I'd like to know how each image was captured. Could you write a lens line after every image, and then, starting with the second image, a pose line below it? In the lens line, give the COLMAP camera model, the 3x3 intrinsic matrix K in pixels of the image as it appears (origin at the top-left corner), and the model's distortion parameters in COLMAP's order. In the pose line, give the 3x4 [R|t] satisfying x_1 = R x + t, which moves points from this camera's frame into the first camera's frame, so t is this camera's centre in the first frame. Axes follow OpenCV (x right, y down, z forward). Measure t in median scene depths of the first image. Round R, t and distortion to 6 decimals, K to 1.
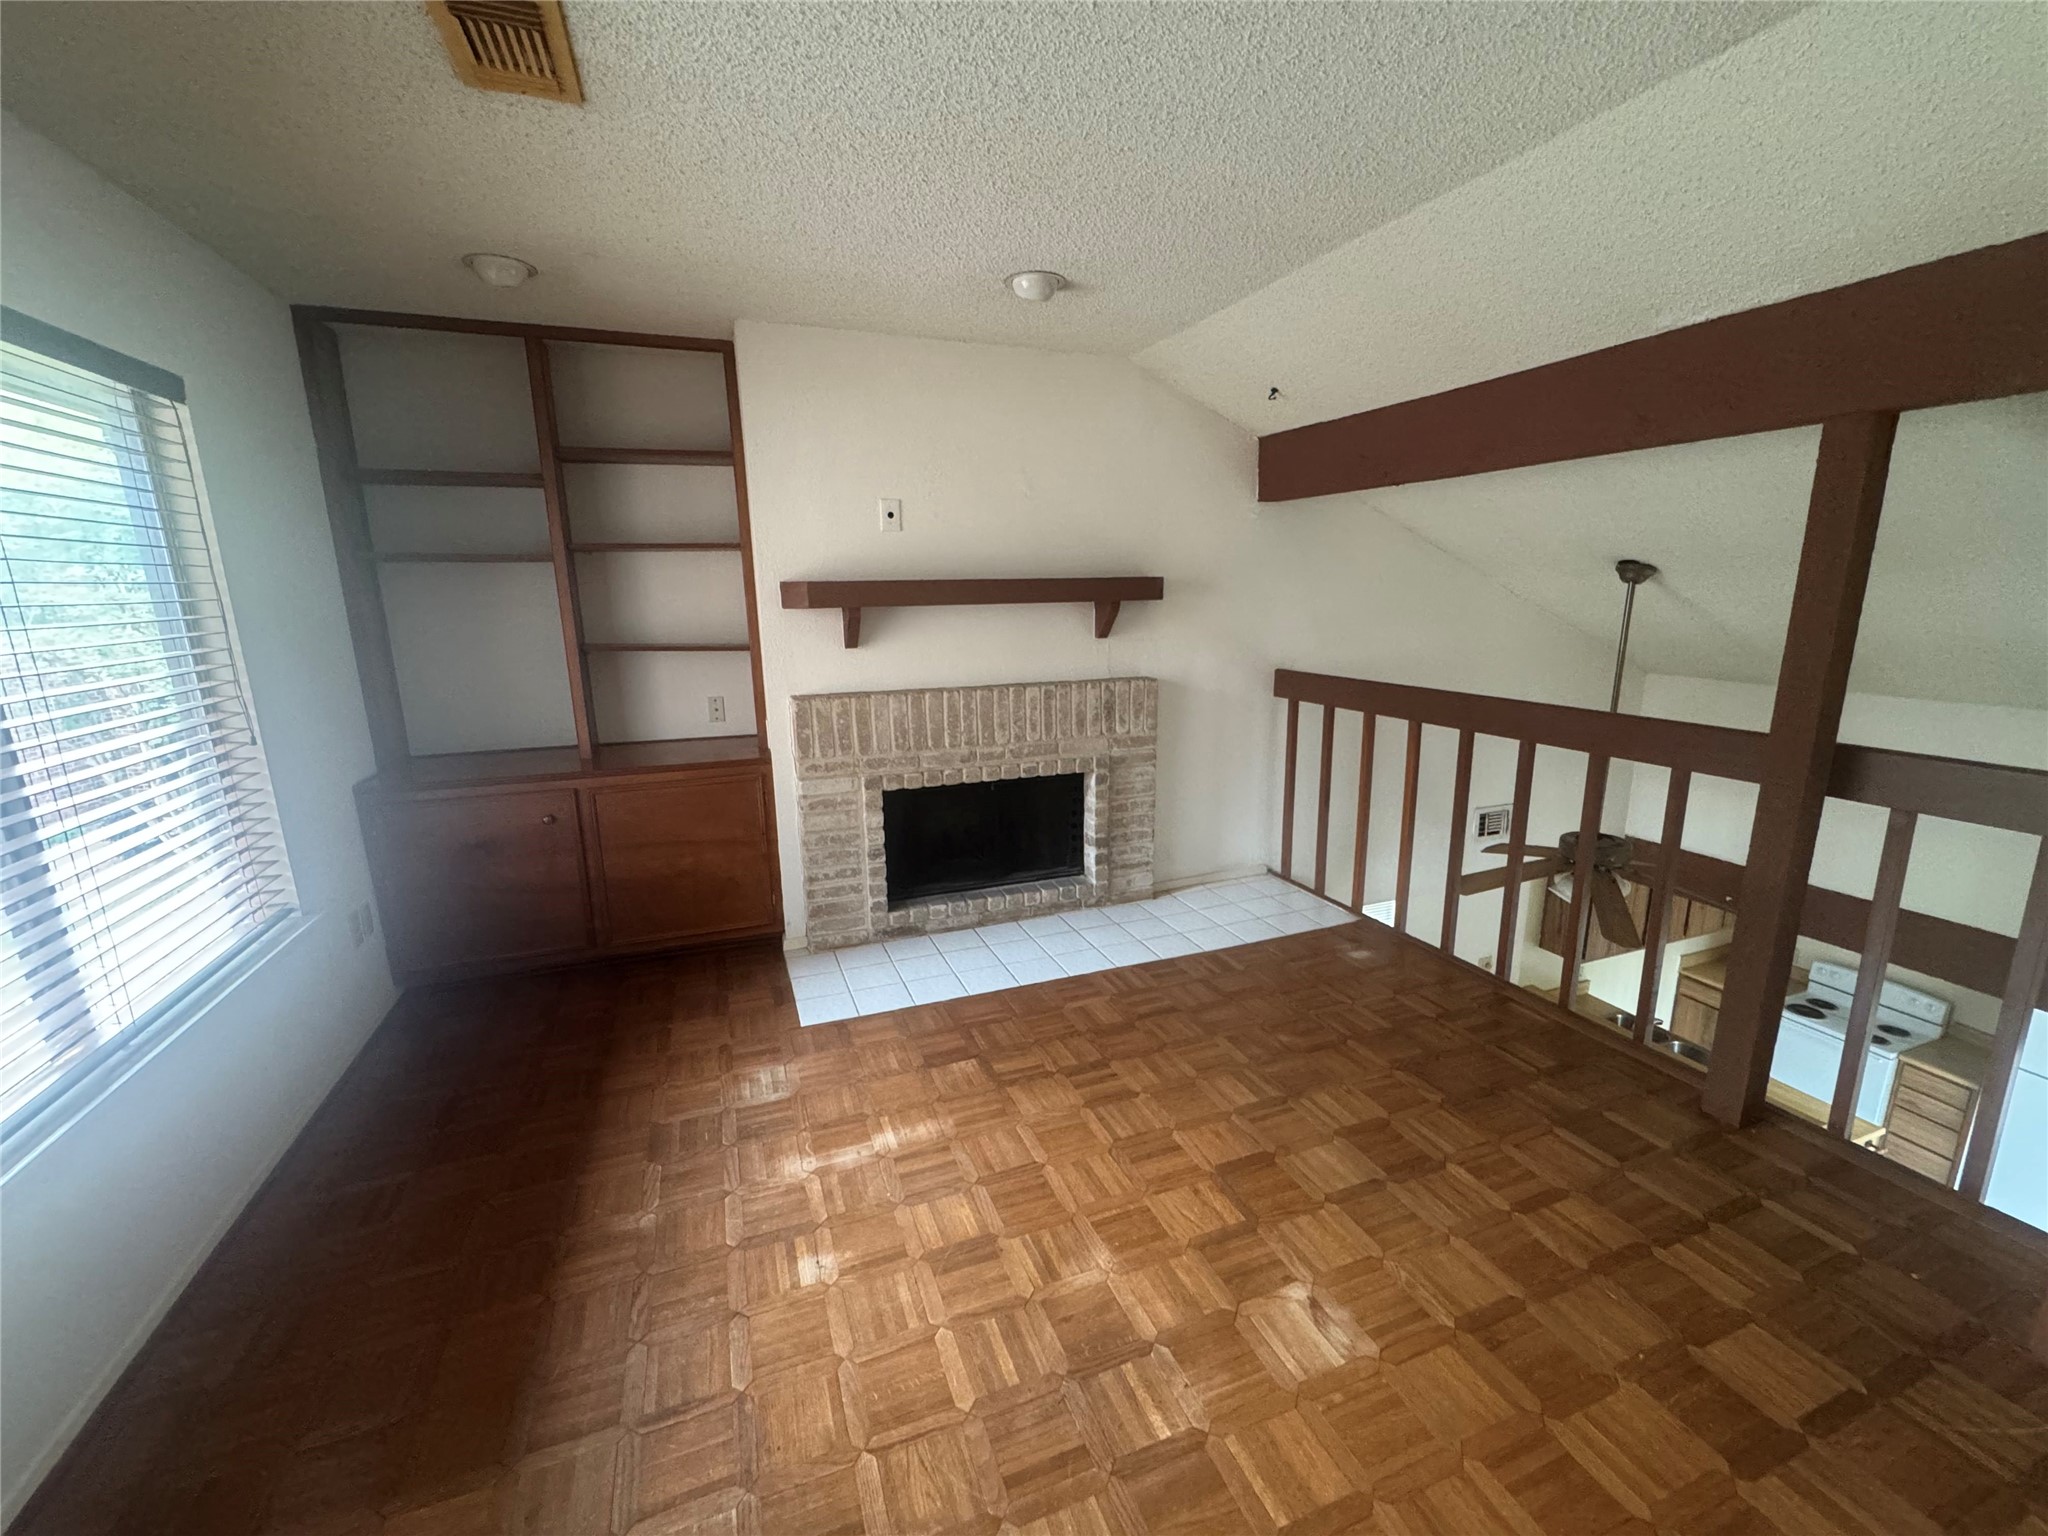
lens RADIAL K [[824.3, 0, 1010.9], [0, 824.3, 766.1], [0, 0, 1]] dist [0.000763, 0.000211]
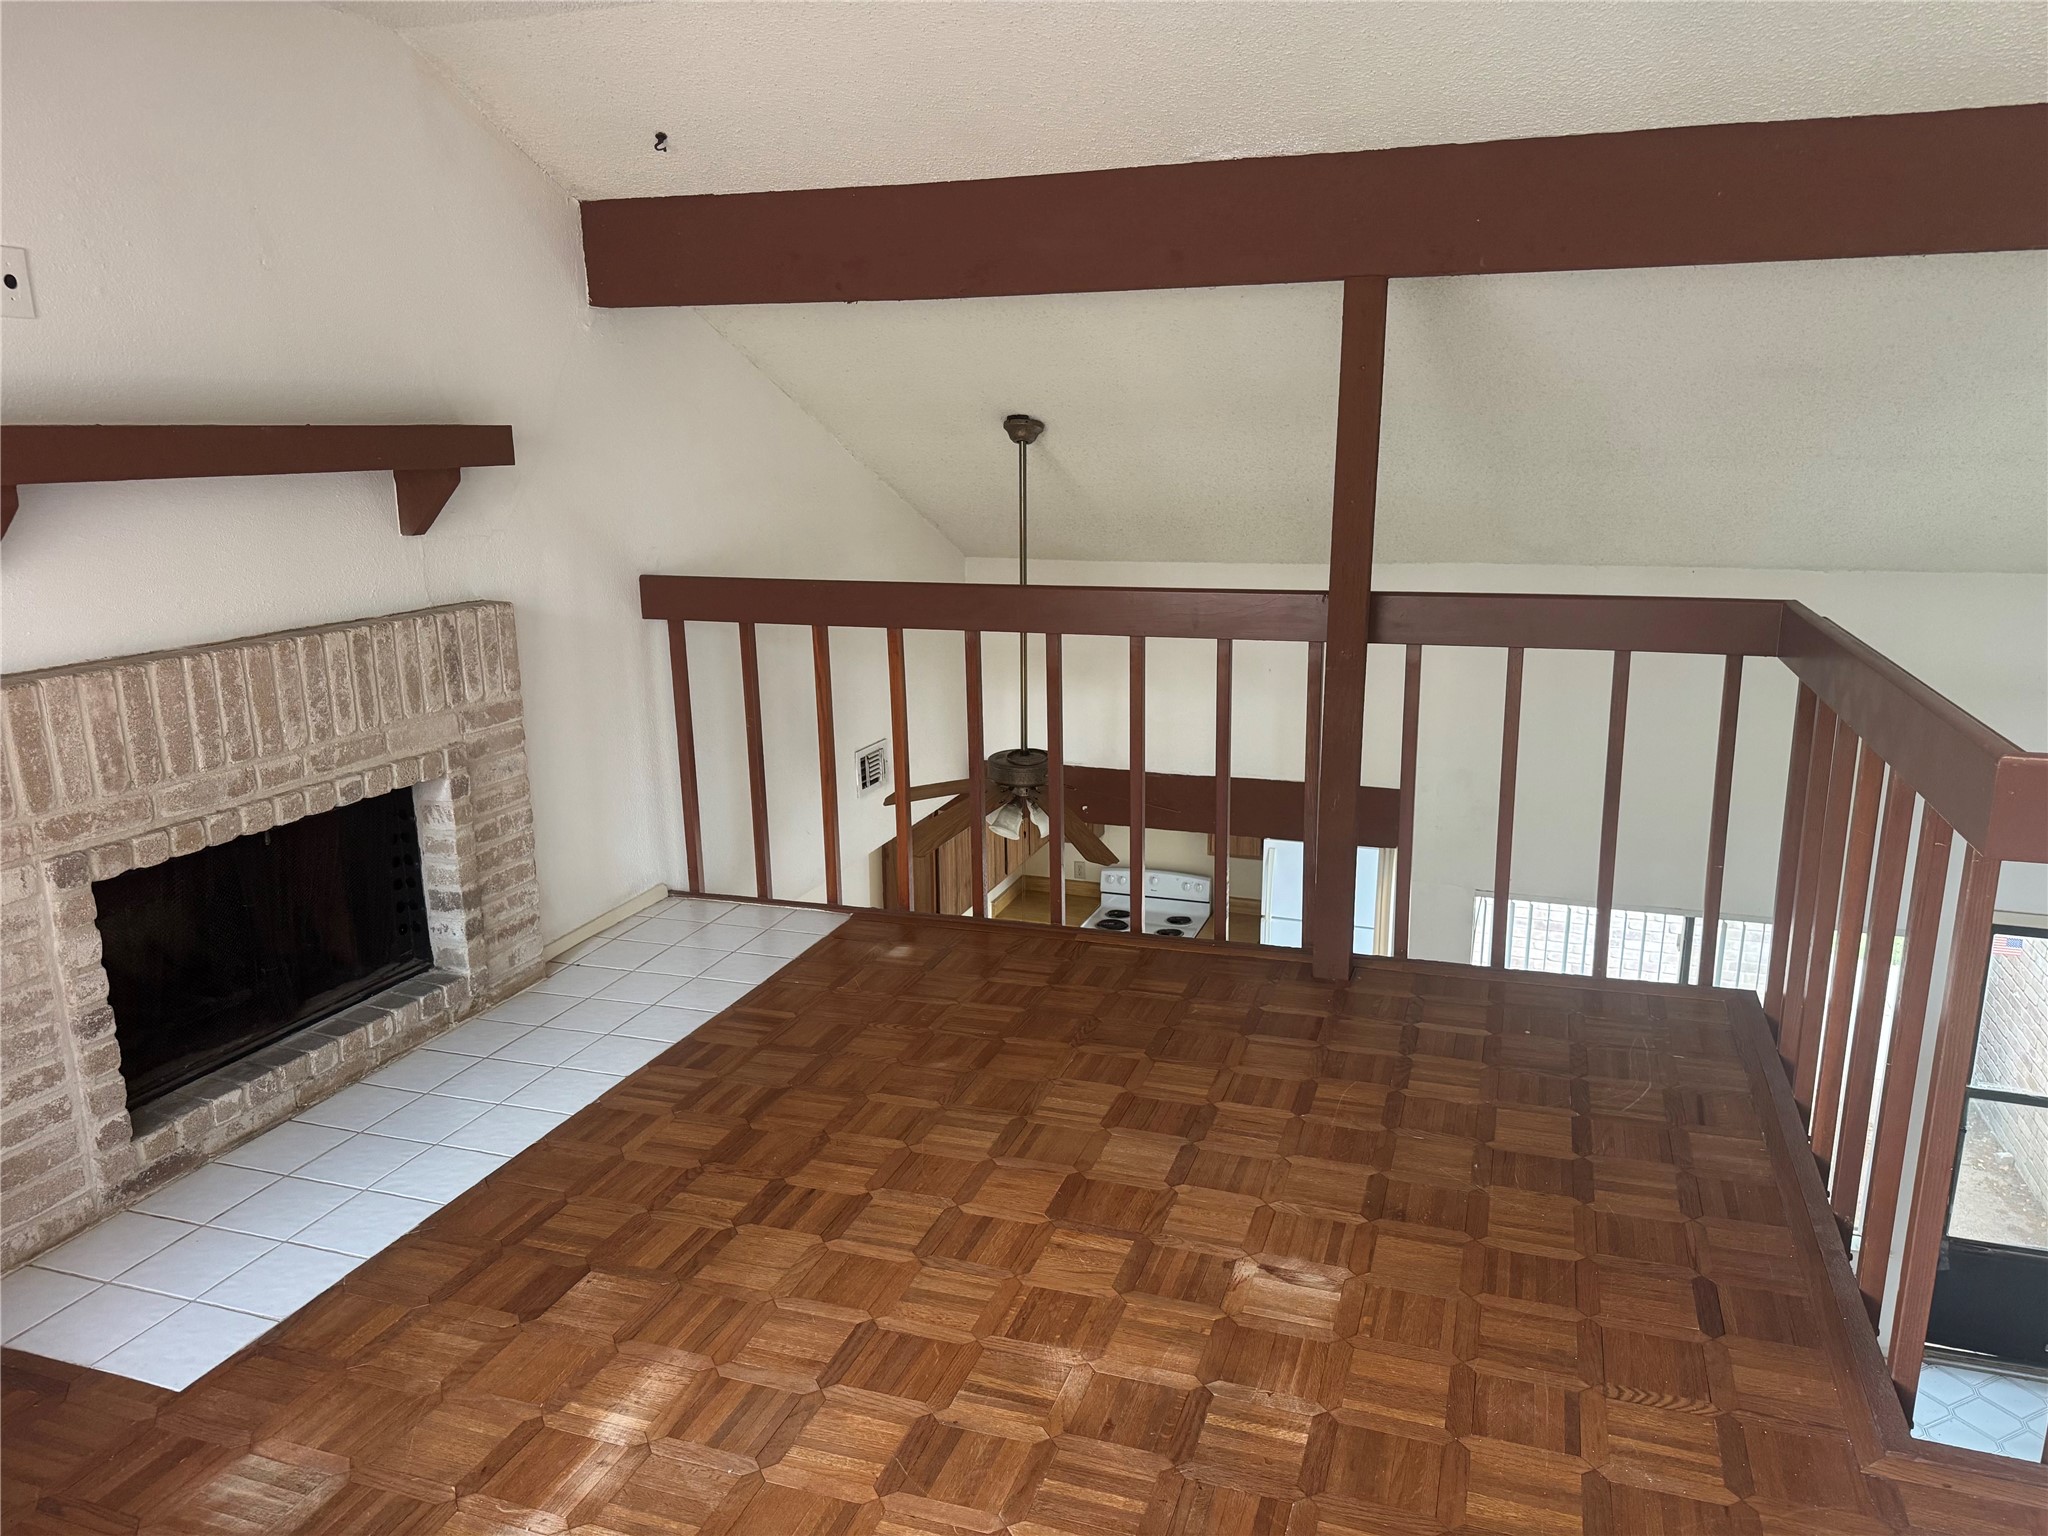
lens RADIAL K [[1429.0, 0, 985.0], [0, 1429.0, 786.4], [0, 0, 1]] dist [0.042334, -0.031008]
pose [[0.655412, -0.172705, 0.735261, -0.420969], [0.163144, 0.982895, 0.085445, -0.010985], [-0.737441, 0.063952, 0.672377, 0.086479]]
